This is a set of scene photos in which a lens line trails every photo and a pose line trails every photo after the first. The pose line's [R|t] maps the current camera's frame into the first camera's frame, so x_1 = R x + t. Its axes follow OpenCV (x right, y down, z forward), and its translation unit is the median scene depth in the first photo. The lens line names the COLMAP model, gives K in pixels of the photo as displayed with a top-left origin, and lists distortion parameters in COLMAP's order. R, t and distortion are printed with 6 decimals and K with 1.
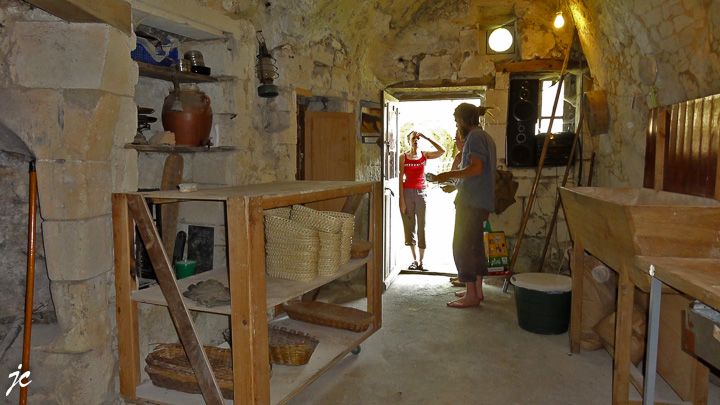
lens RADIAL K [[506.7, 0, 360.9], [0, 506.7, 201.2], [0, 0, 1]] dist [-0.006802, 0.006132]
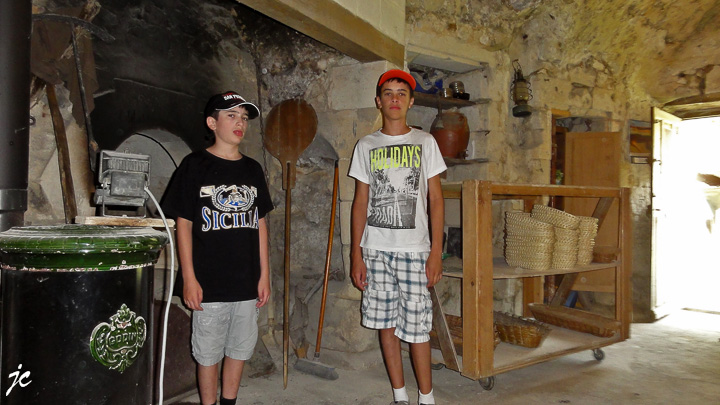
lens RADIAL K [[506.7, 0, 360.7], [0, 506.7, 203.1], [0, 0, 1]] dist [-0.006802, 0.006132]
pose [[0.844627, 0.003796, -0.535342, 0.111698], [-0.058303, 0.994679, -0.084933, 0.097015], [0.532171, 0.102949, 0.840354, -0.102725]]
